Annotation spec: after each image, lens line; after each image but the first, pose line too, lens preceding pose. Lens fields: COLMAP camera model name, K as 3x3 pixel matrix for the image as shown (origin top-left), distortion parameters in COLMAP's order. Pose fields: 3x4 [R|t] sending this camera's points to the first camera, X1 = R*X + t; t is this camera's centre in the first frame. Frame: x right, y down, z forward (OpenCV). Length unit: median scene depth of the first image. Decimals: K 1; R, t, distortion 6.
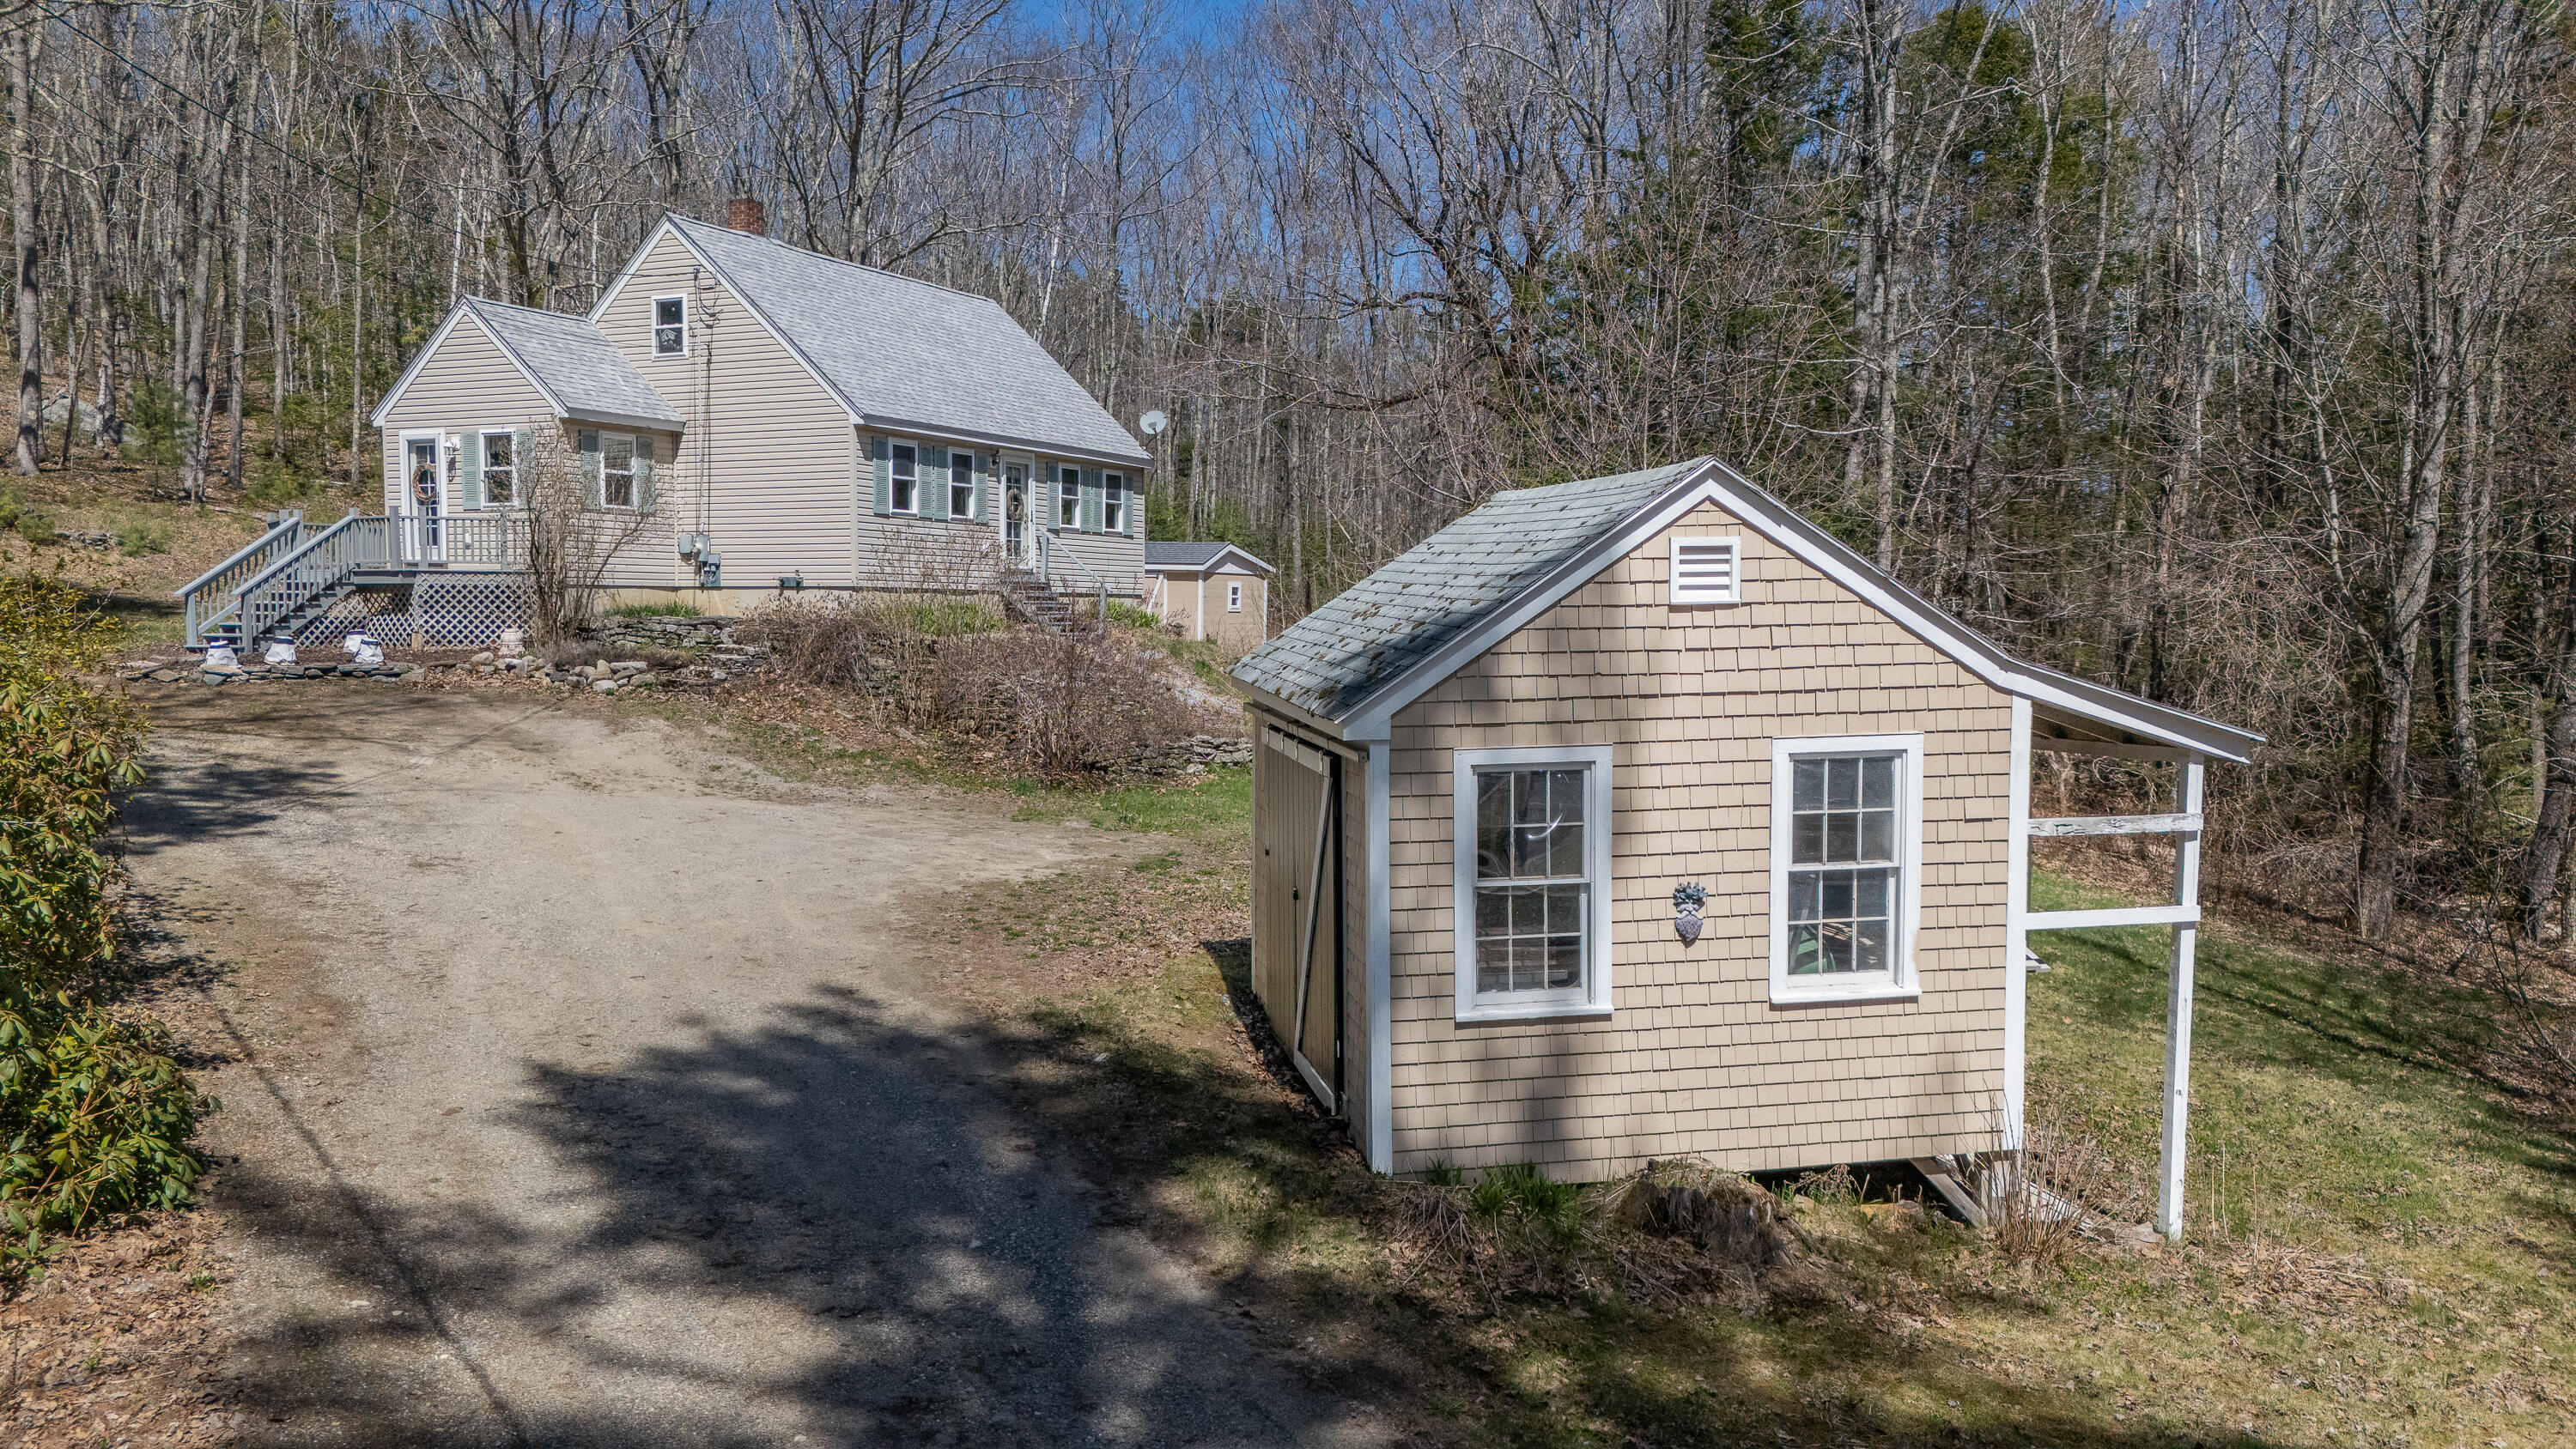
lens RADIAL K [[1879.2, 0, 1282.5], [0, 1879.2, 727.4], [0, 0, 1]] dist [0.070453, -0.054054]
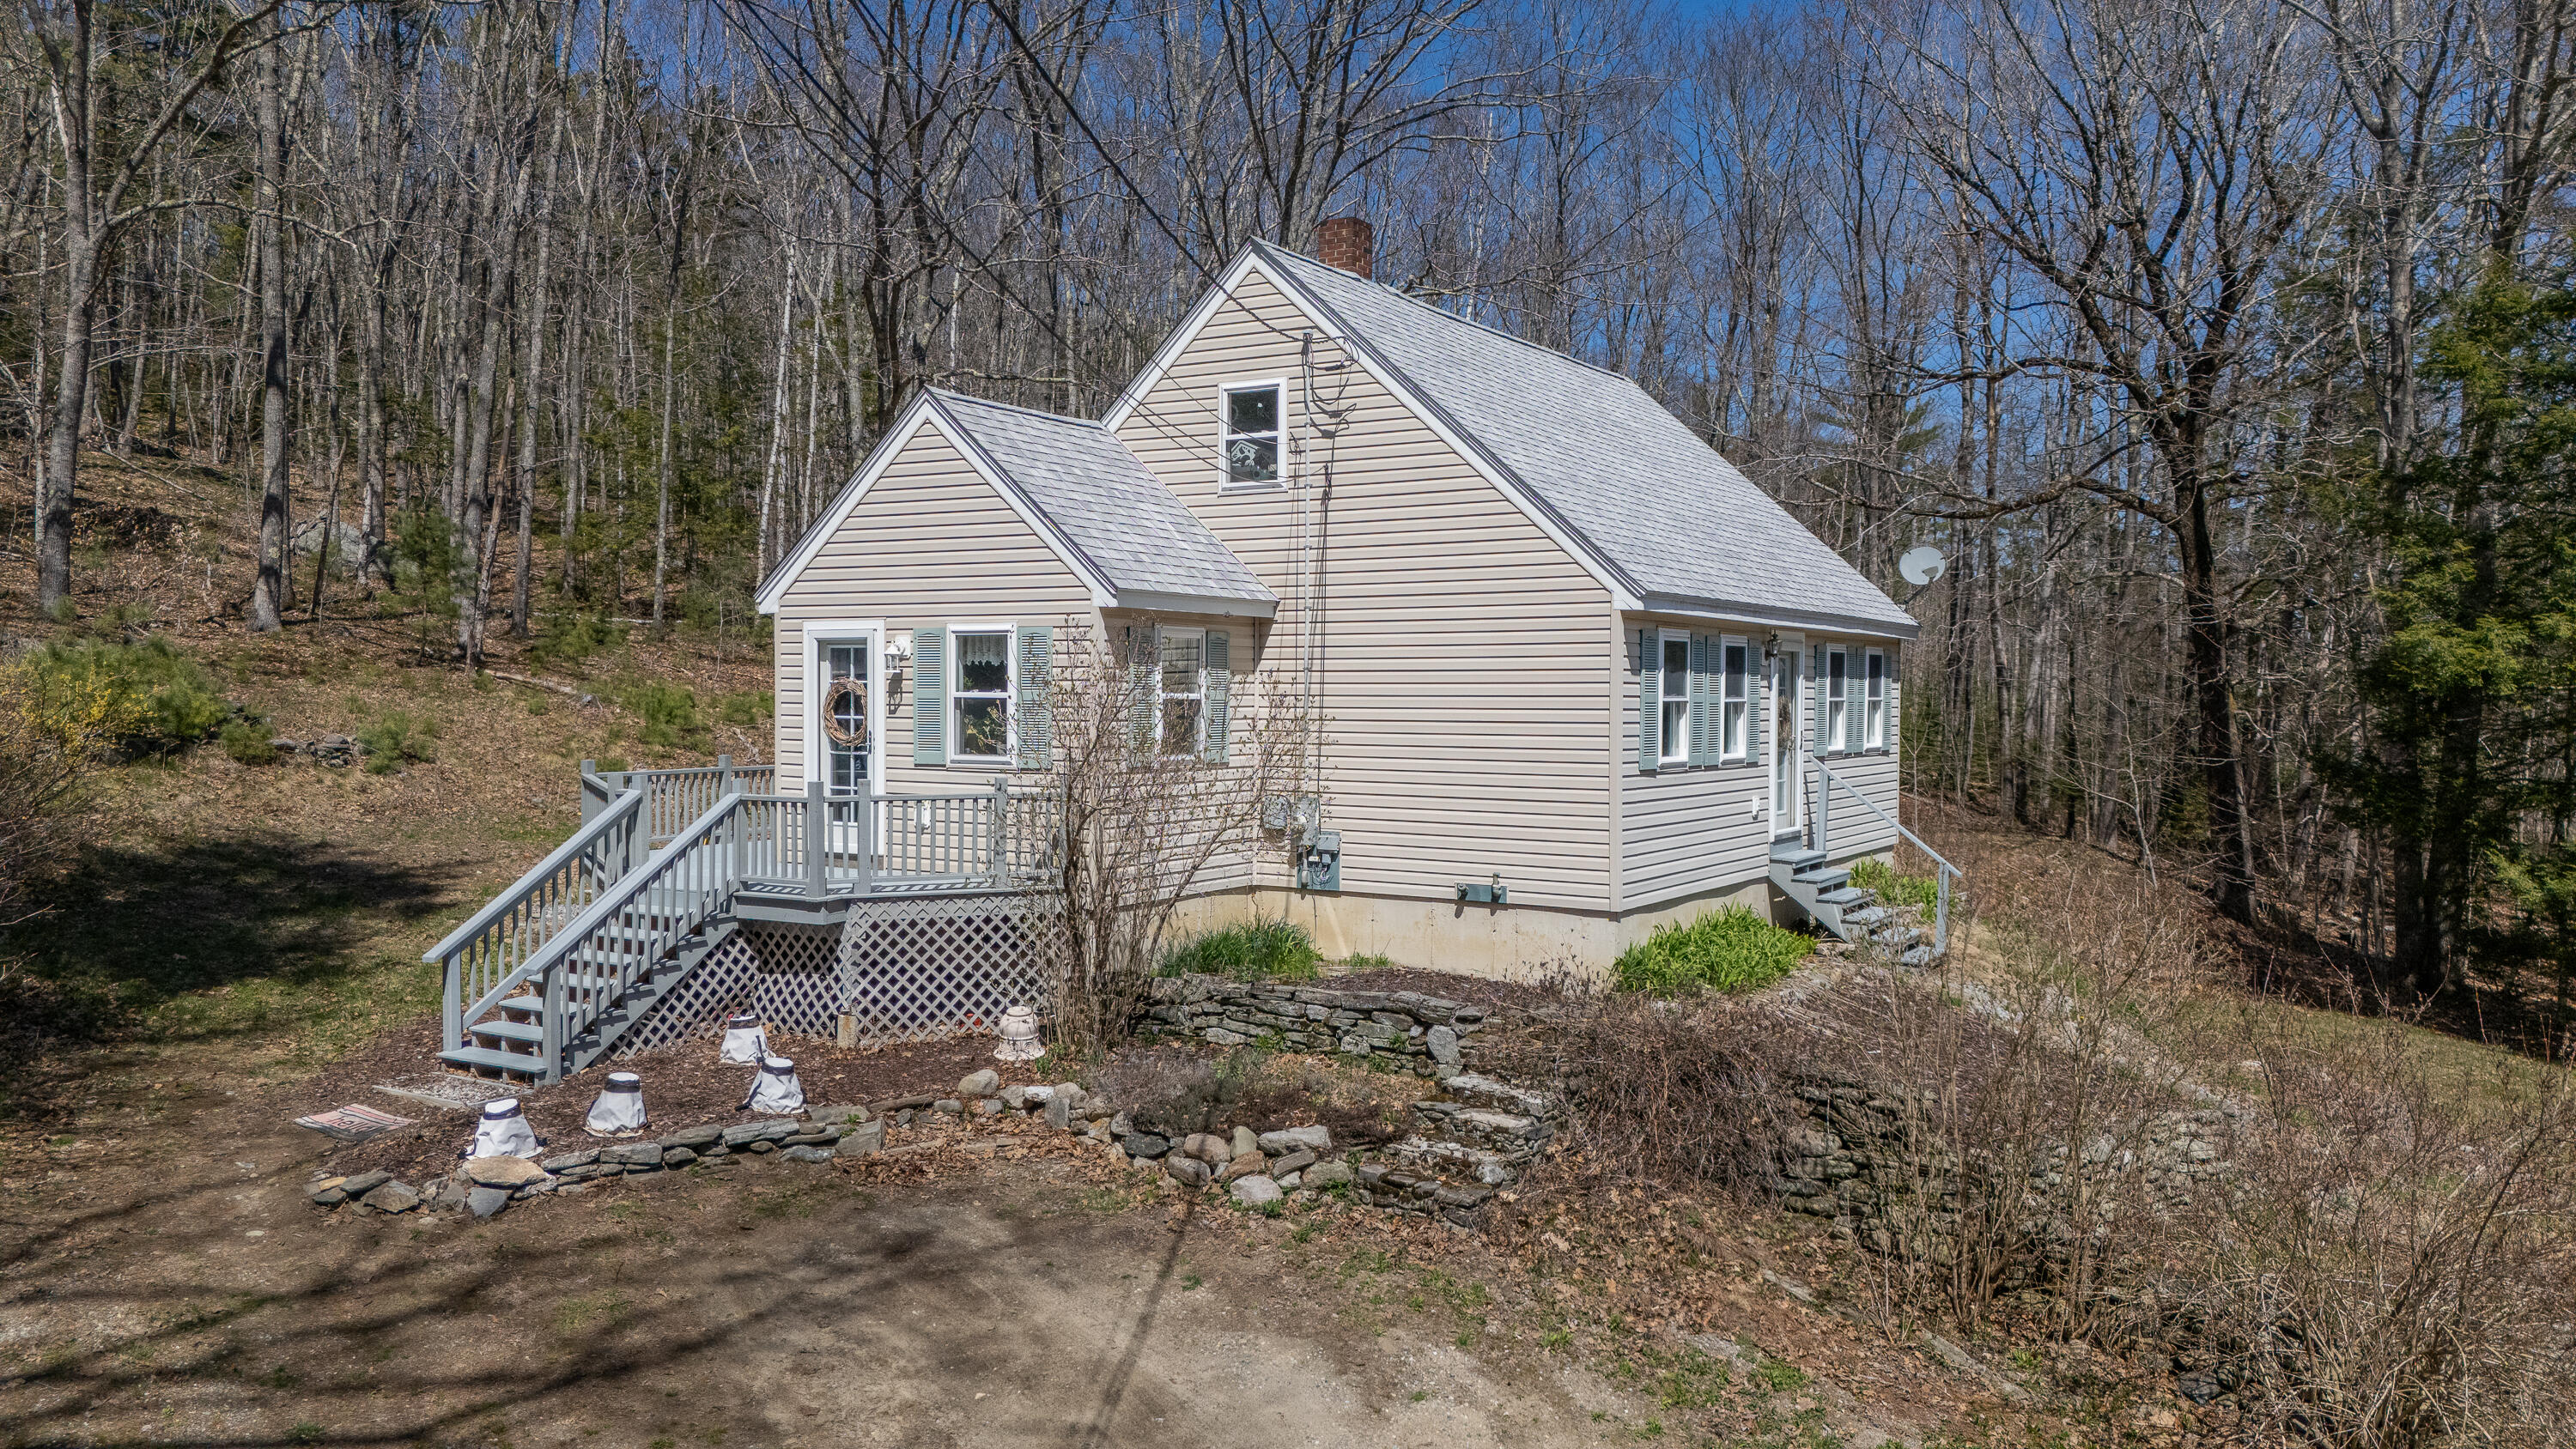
lens RADIAL K [[1873.7, 0, 1278.9], [0, 1873.7, 728.0], [0, 0, 1]] dist [0.102483, -0.118819]
pose [[0.993403, 0.003777, -0.114612, -0.268794], [-0.008495, 0.999135, -0.040703, -0.107412], [0.114359, 0.041408, 0.992576, 0.474531]]
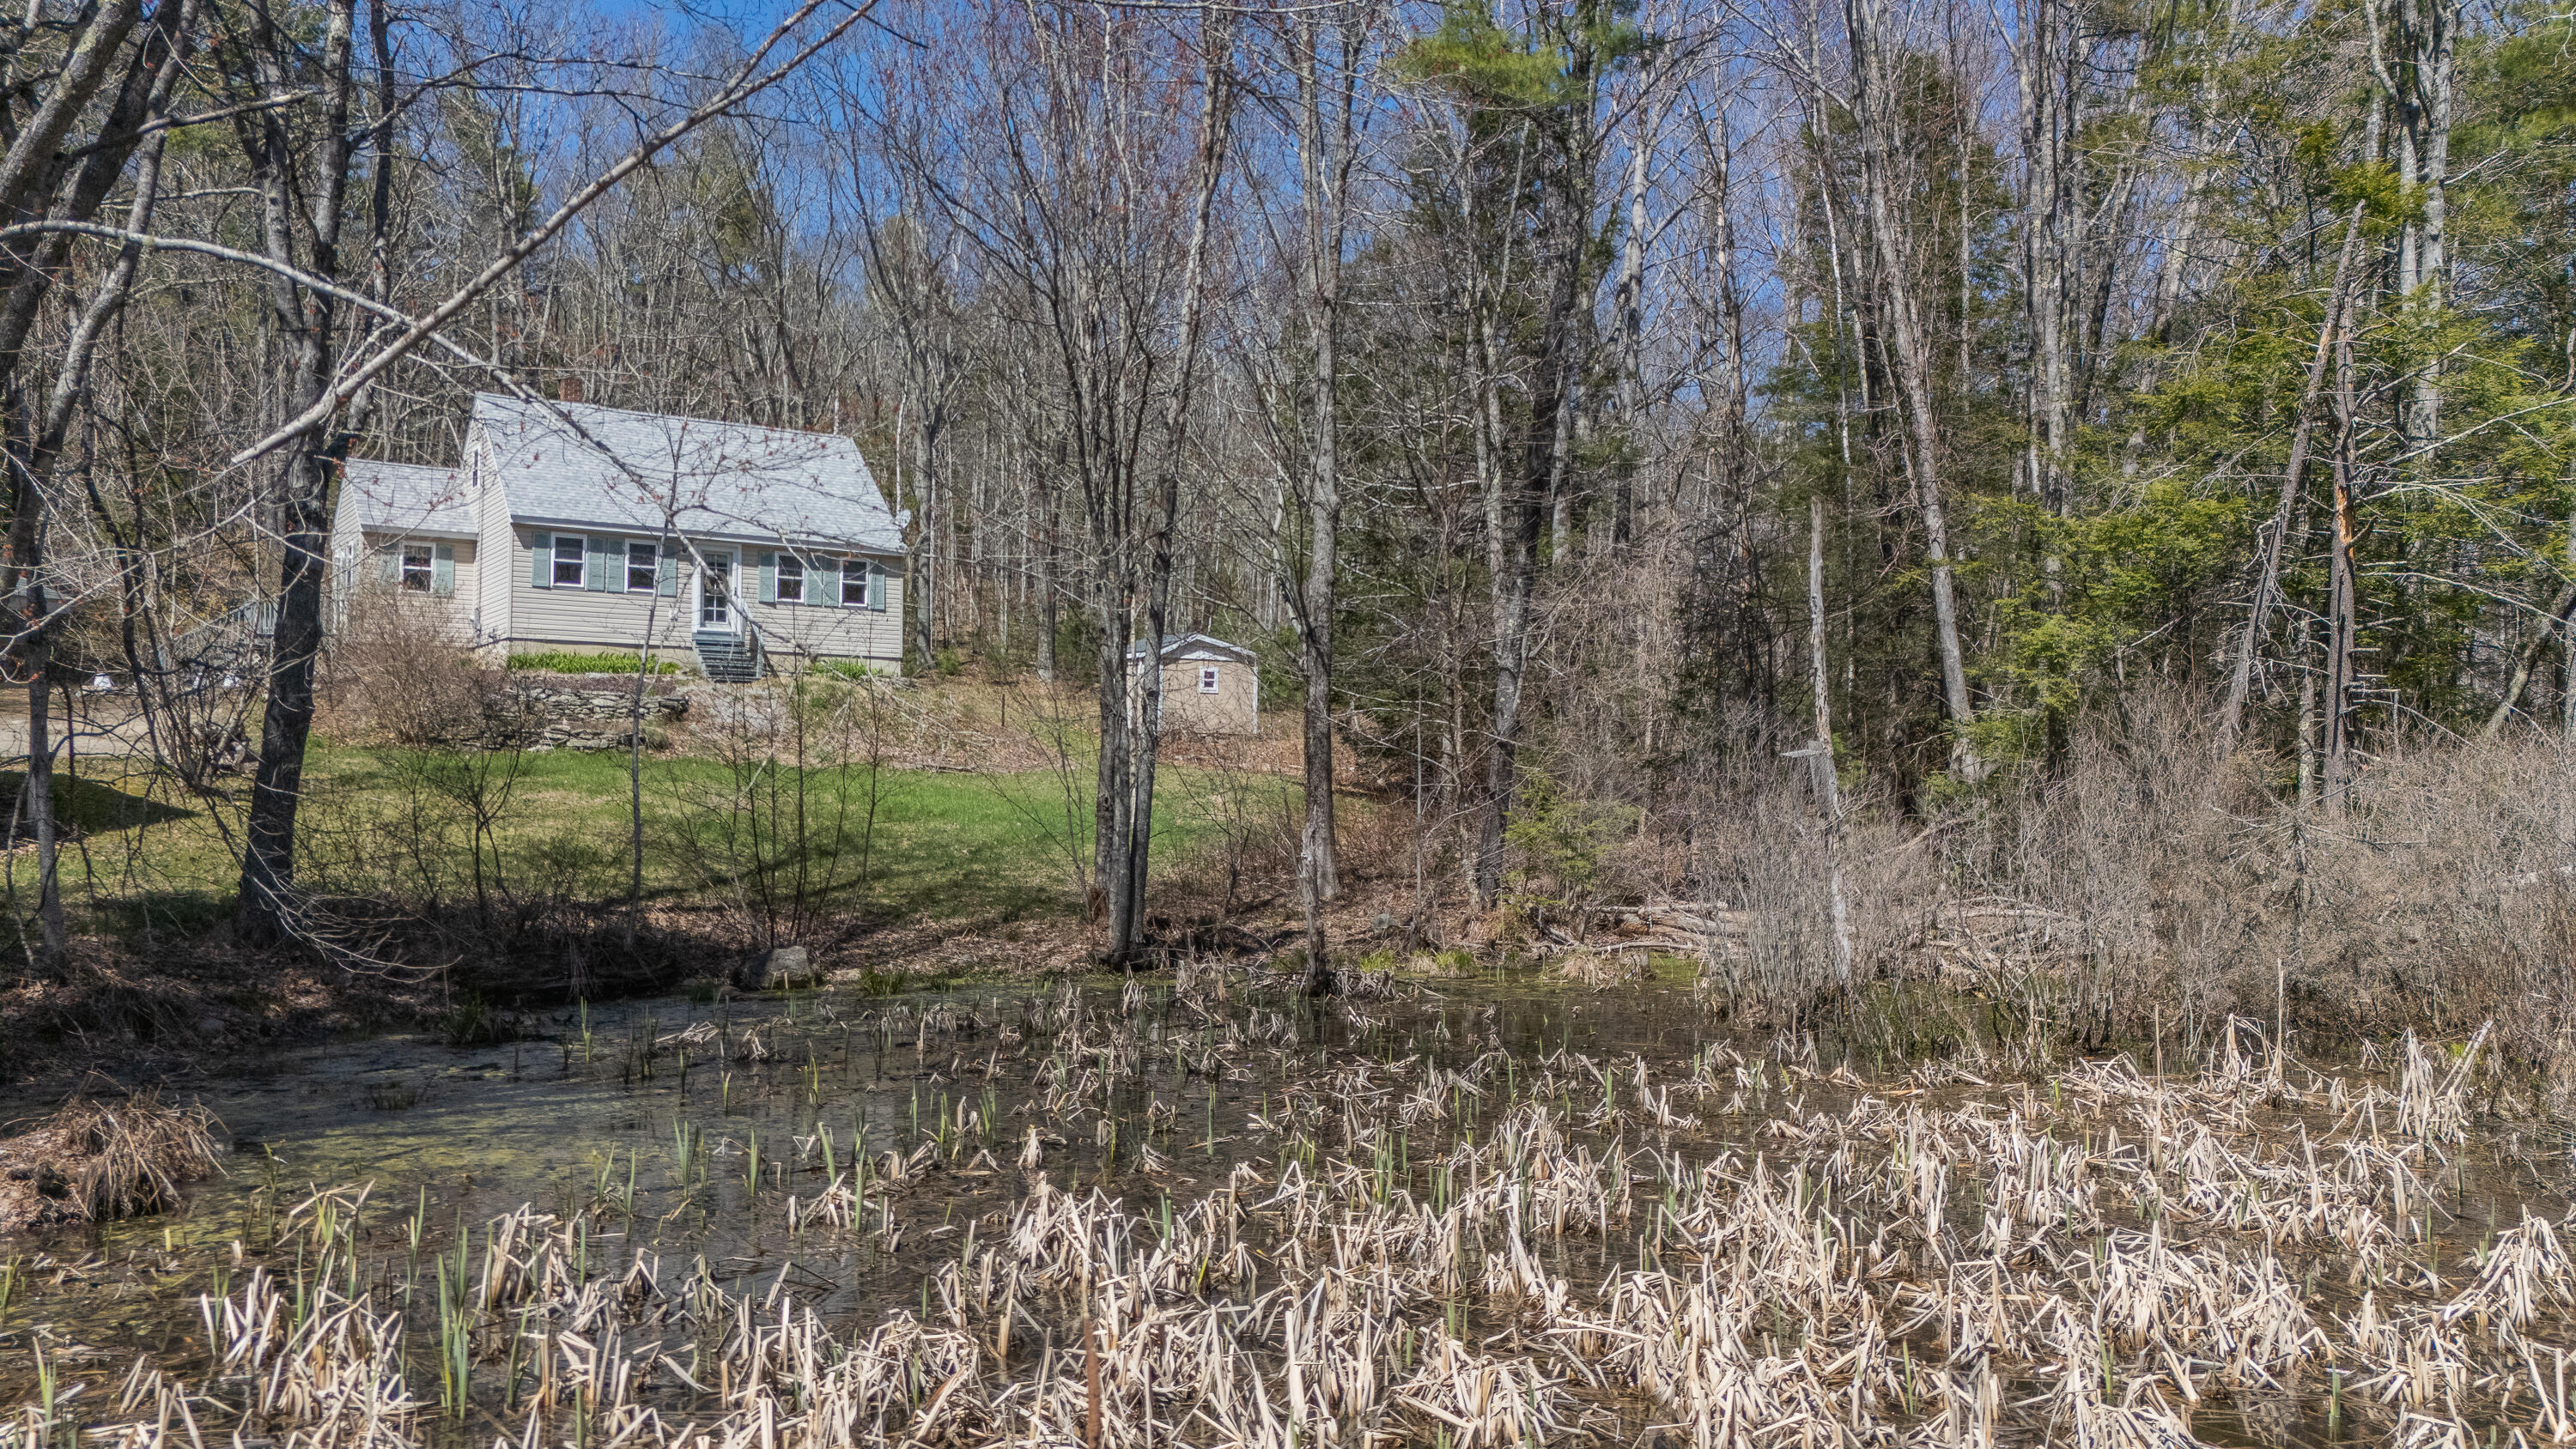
lens RADIAL K [[1873.7, 0, 1278.9], [0, 1873.7, 728.0], [0, 0, 1]] dist [0.102483, -0.118819]
pose [[0.863666, -0.017713, -0.503753, 1.000450], [-0.031904, 0.995458, -0.089700, 0.102335], [0.503053, 0.093543, 0.859178, 0.090844]]
